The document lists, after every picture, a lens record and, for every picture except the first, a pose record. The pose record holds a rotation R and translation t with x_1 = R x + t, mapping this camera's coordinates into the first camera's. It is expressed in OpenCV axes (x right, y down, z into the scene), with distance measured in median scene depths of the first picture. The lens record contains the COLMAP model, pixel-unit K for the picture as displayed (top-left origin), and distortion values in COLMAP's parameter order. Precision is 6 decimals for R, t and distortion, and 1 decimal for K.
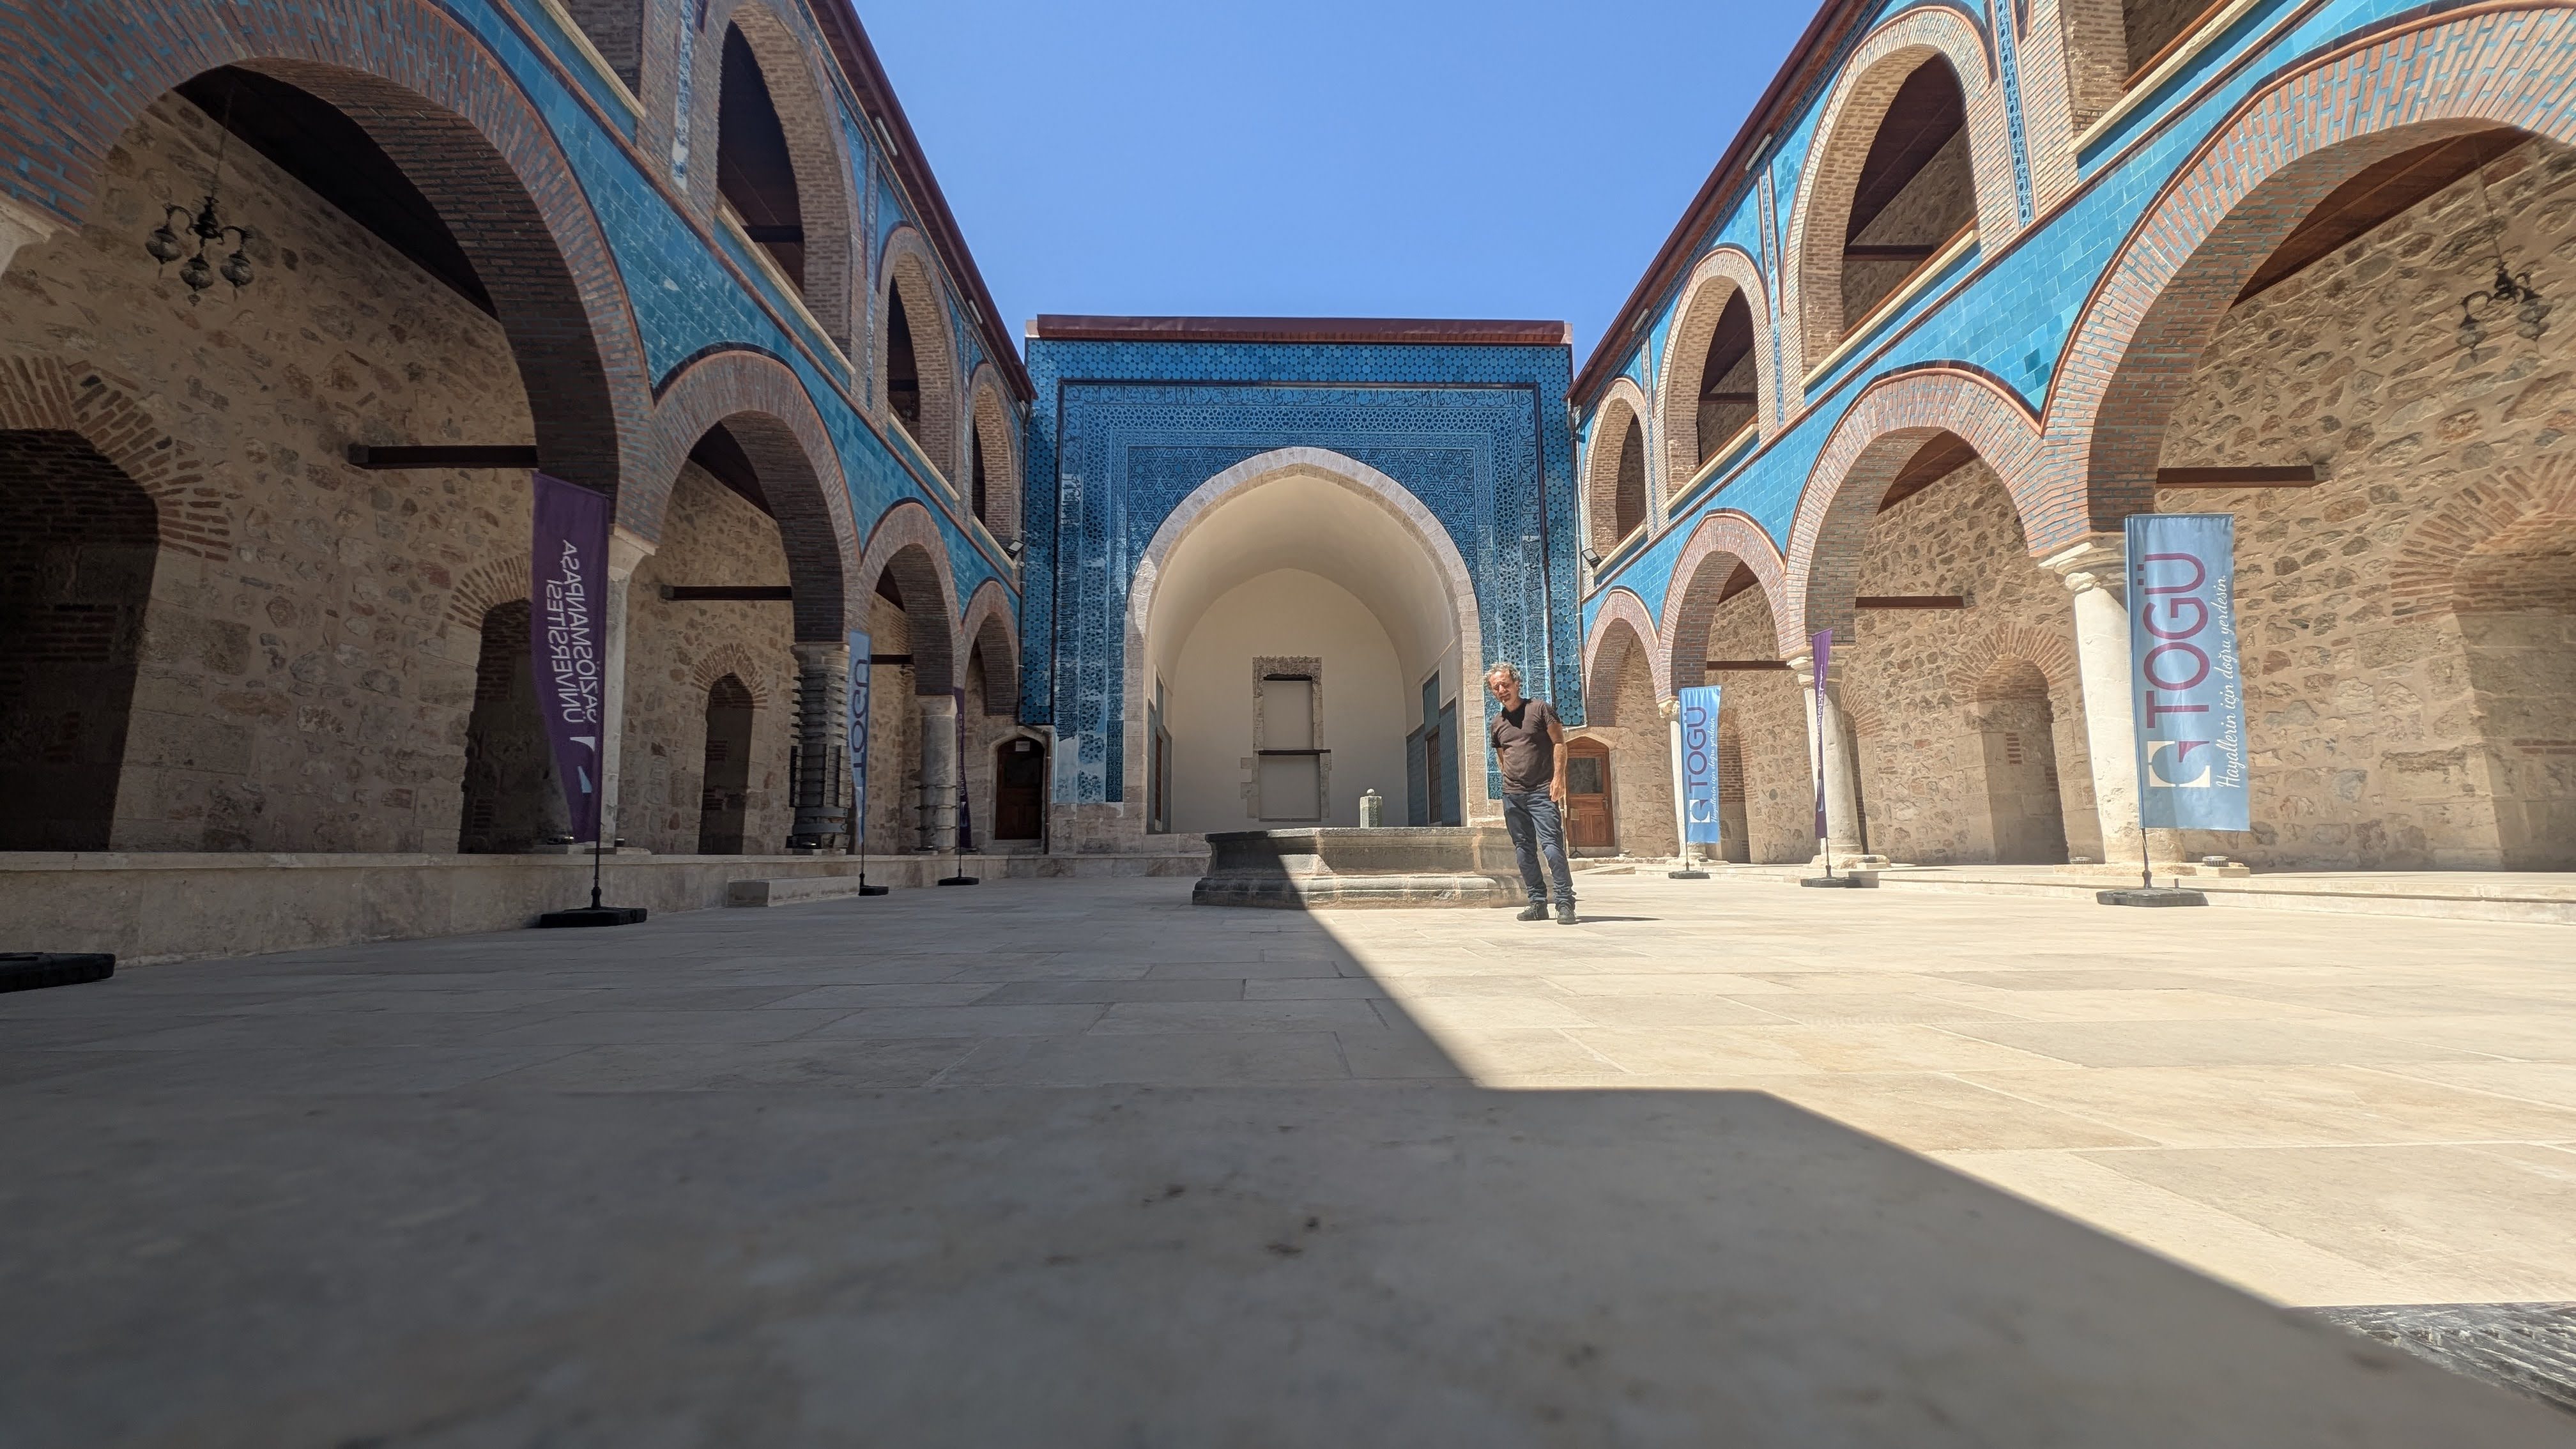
lens RADIAL K [[955.0, 0, 1292.7], [0, 955.0, 727.5], [0, 0, 1]] dist [0.007195, -0.002507]
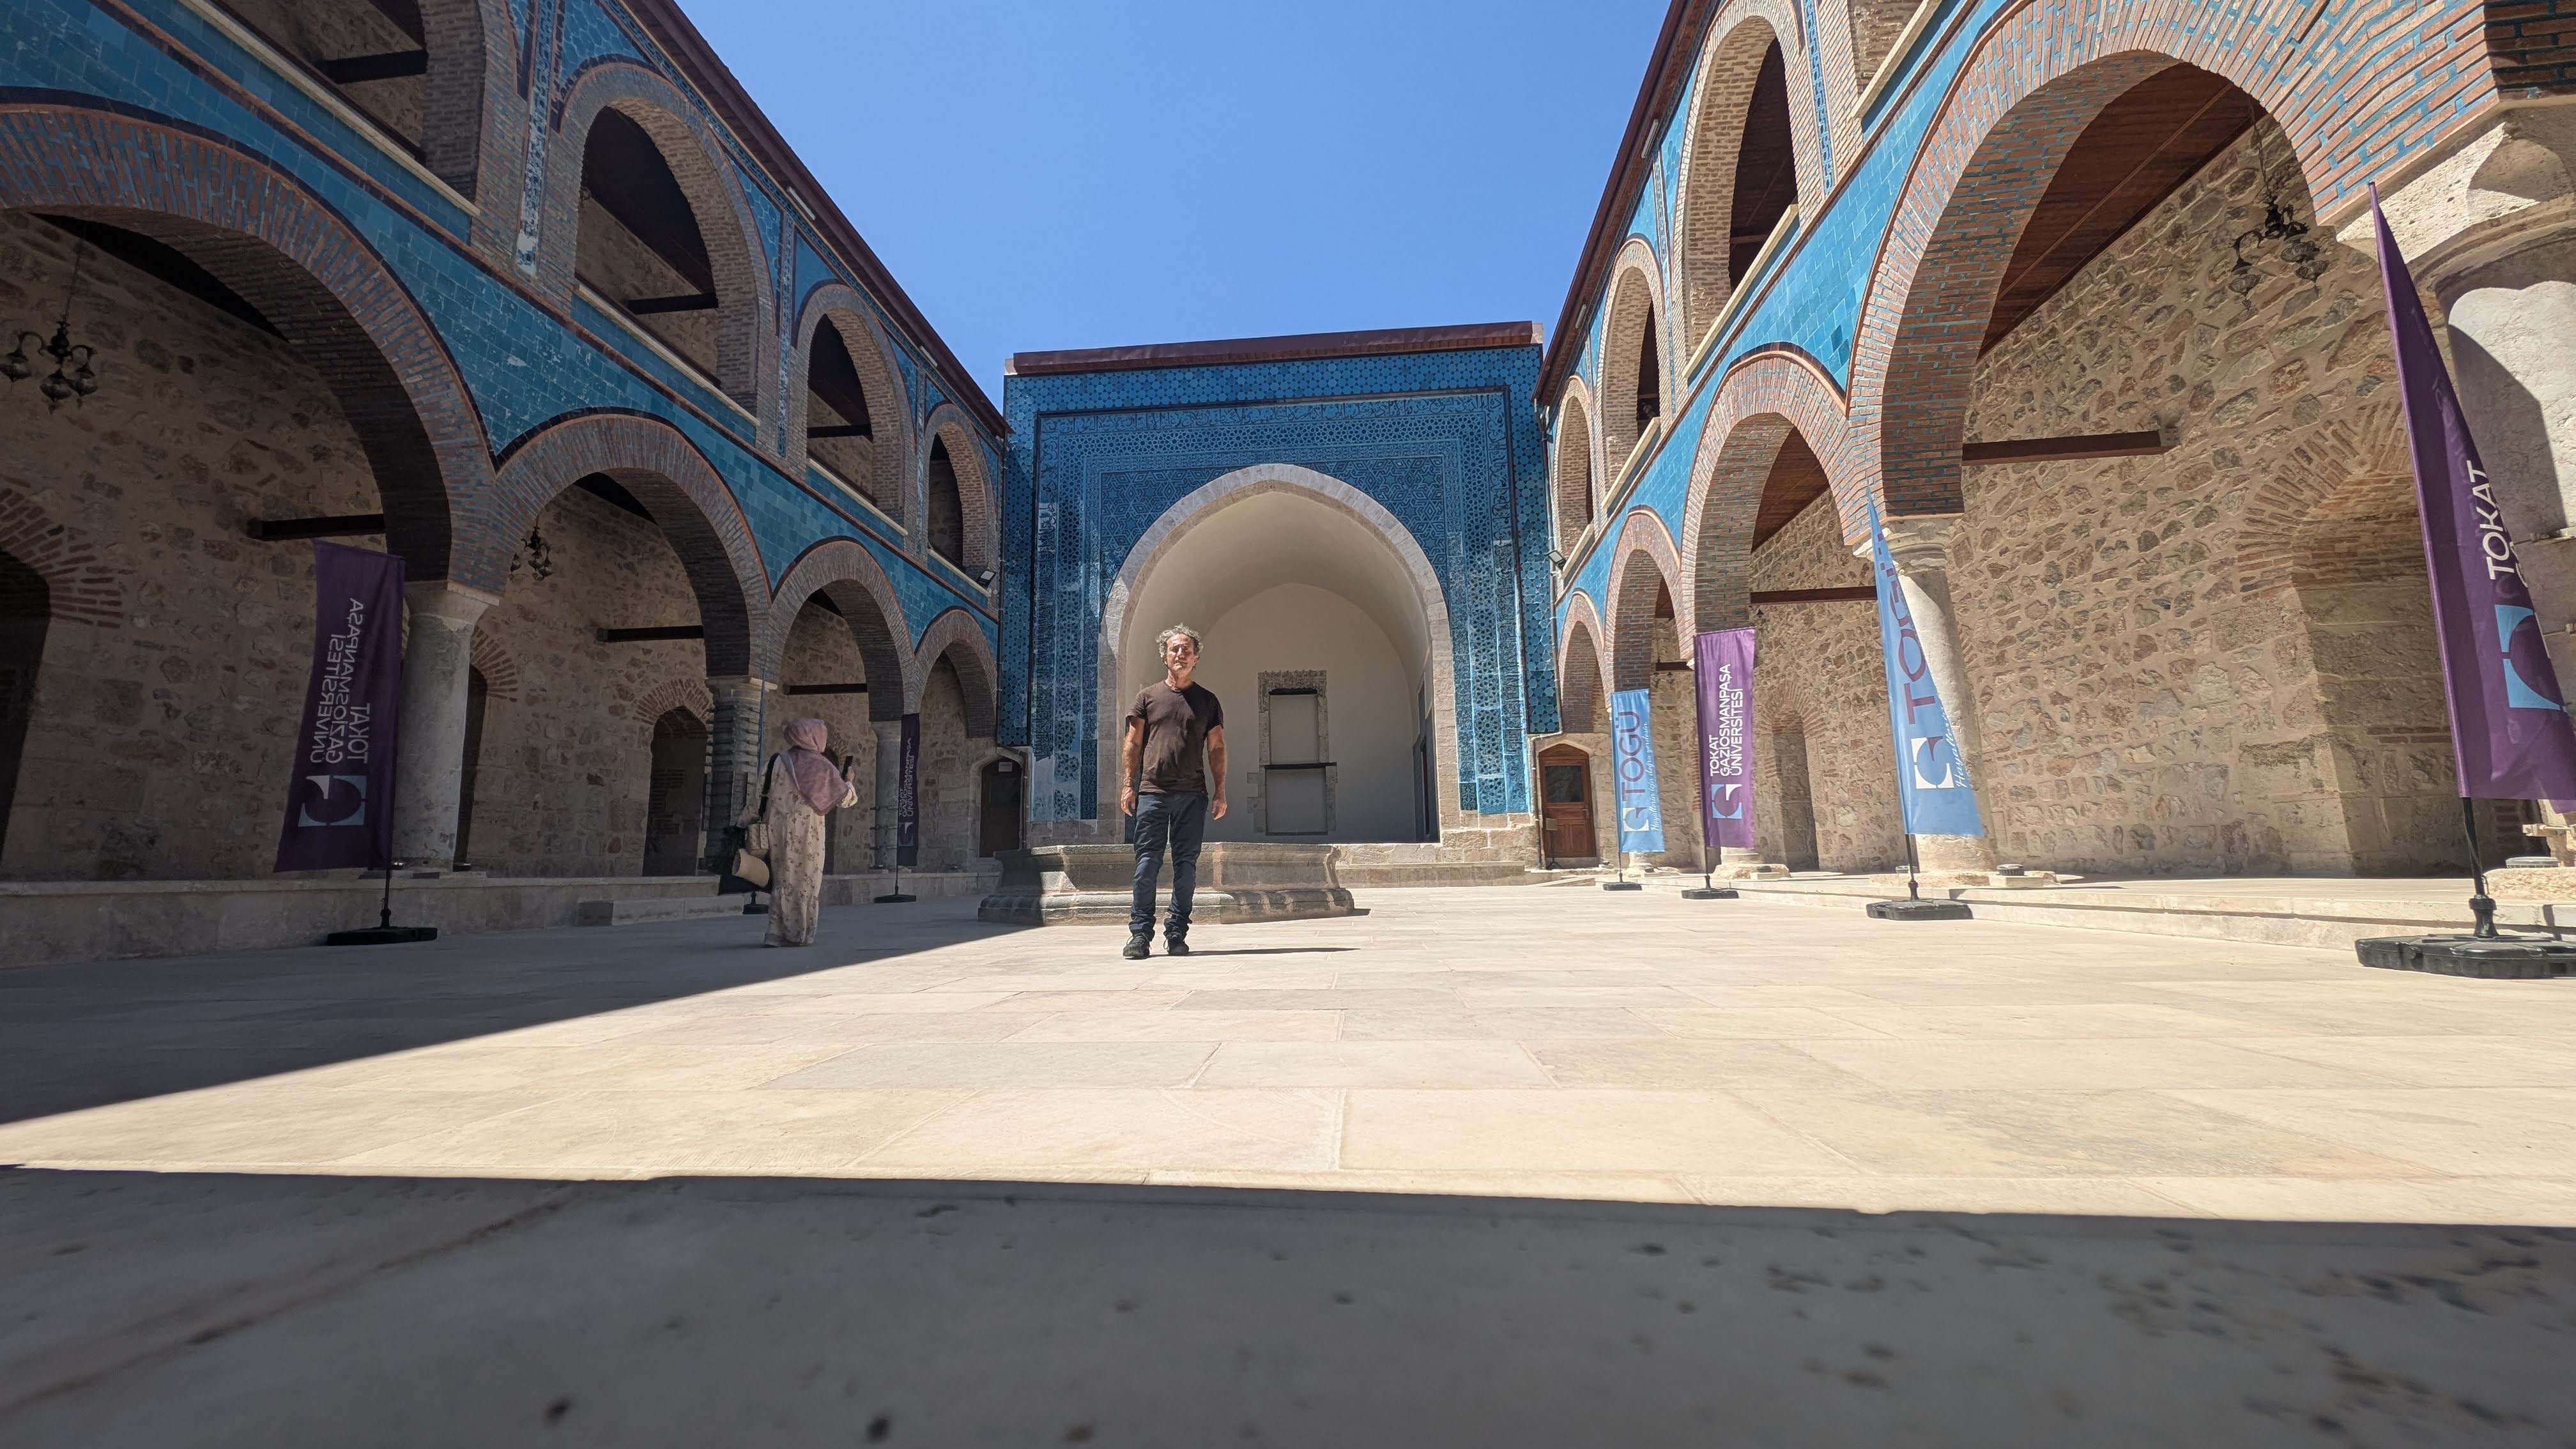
lens RADIAL K [[955.0, 0, 1287.1], [0, 955.0, 719.0], [0, 0, 1]] dist [0.007195, -0.002507]
pose [[0.993057, -0.028267, -0.114188, 0.201102], [0.025798, 0.999402, -0.023041, -0.000139], [0.114771, 0.019935, 0.993192, 0.006169]]
